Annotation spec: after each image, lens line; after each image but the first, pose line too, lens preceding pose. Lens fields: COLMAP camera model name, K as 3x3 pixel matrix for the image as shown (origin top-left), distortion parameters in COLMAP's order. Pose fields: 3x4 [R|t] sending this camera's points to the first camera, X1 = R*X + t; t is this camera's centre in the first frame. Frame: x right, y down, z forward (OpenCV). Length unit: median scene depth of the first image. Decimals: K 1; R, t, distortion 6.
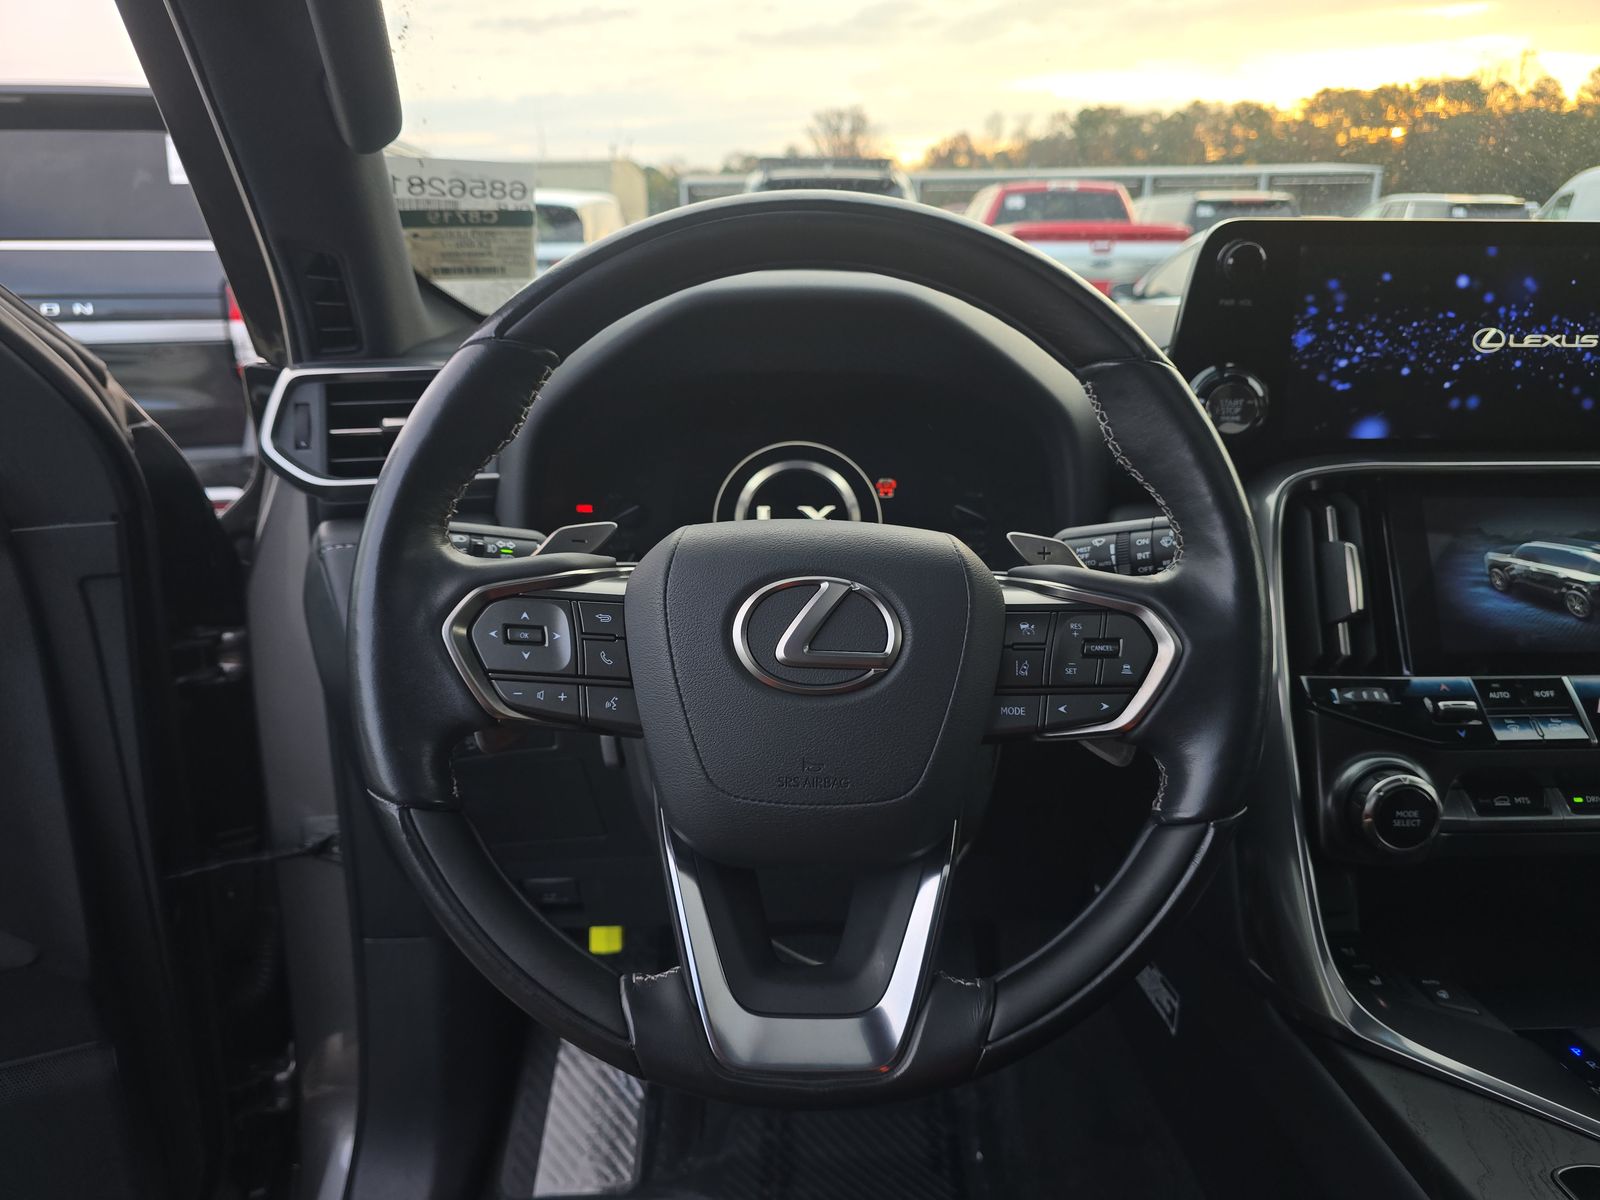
lens RADIAL K [[1084.5, 0, 792.3], [0, 1084.5, 602.2], [0, 0, 1]] dist [0.049159, -0.025361]
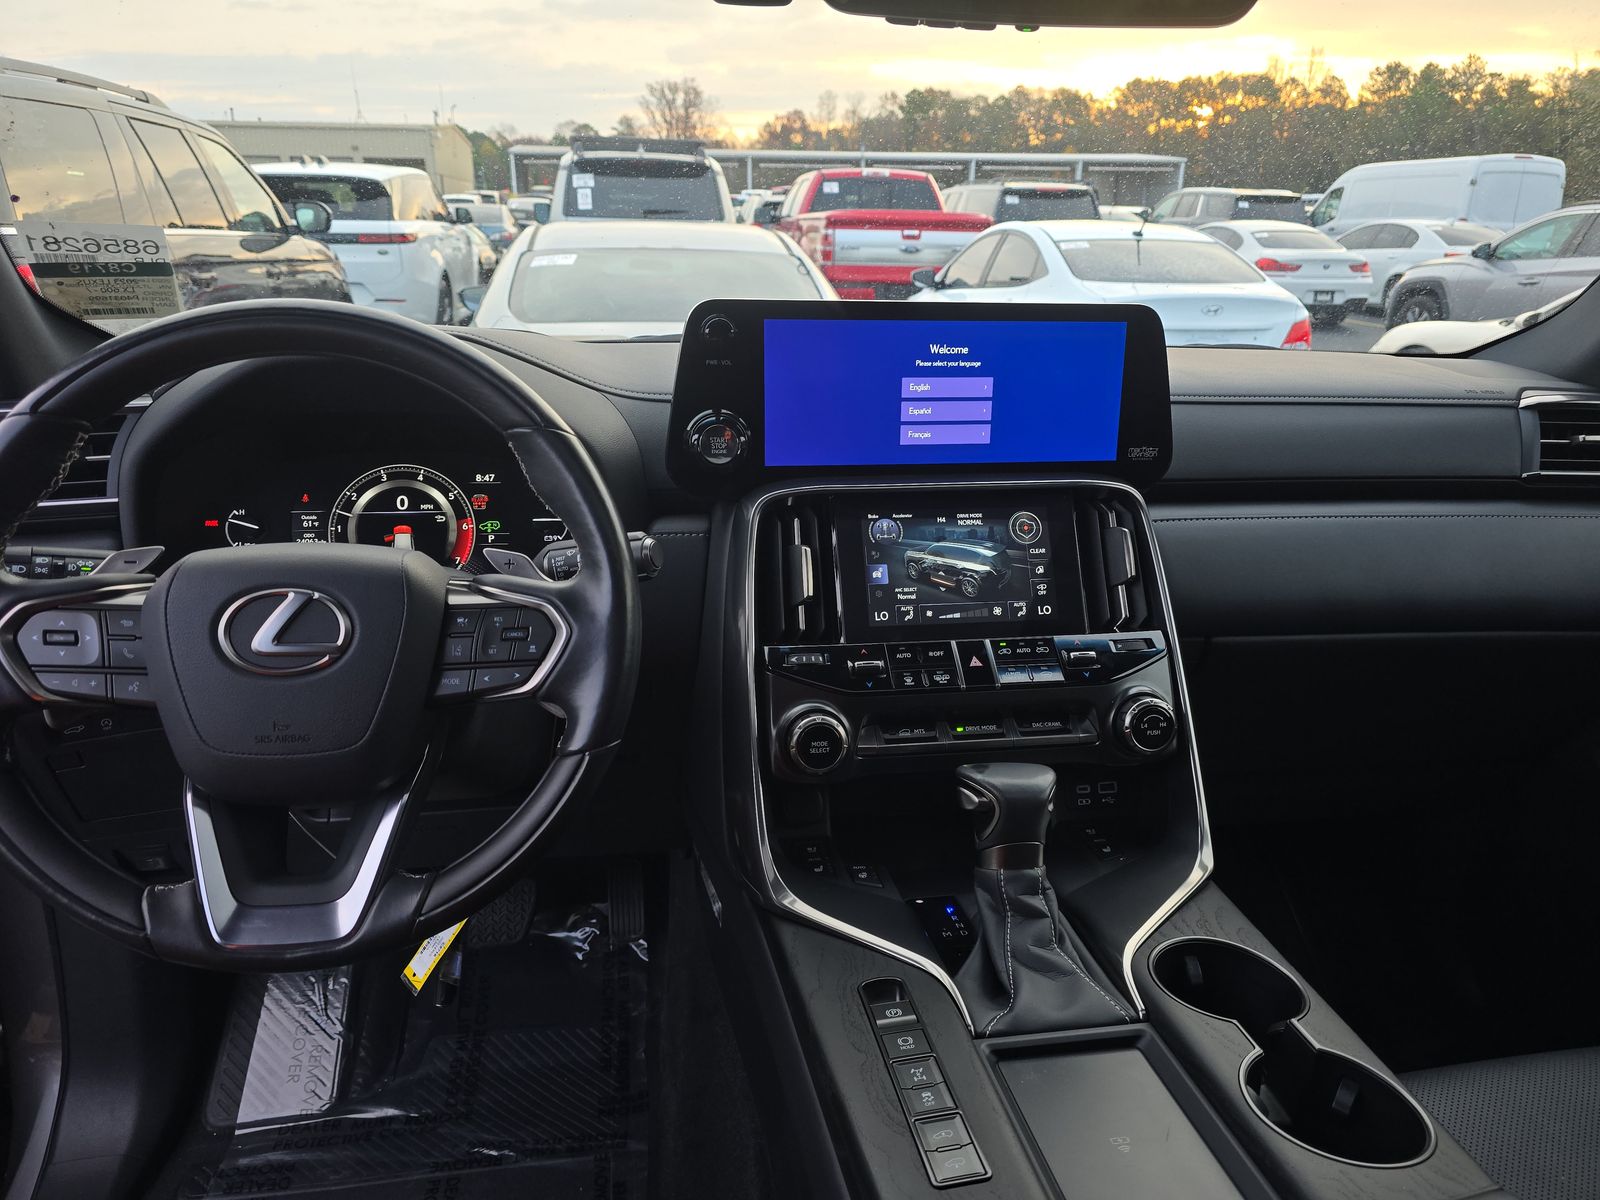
lens RADIAL K [[1084.5, 0, 789.2], [0, 1084.5, 603.1], [0, 0, 1]] dist [0.049159, -0.025361]
pose [[0.991516, -0.025898, 0.127375, 0.238968], [0.022873, 0.999422, 0.025154, -0.013276], [-0.127953, -0.022027, 0.991536, -0.229456]]
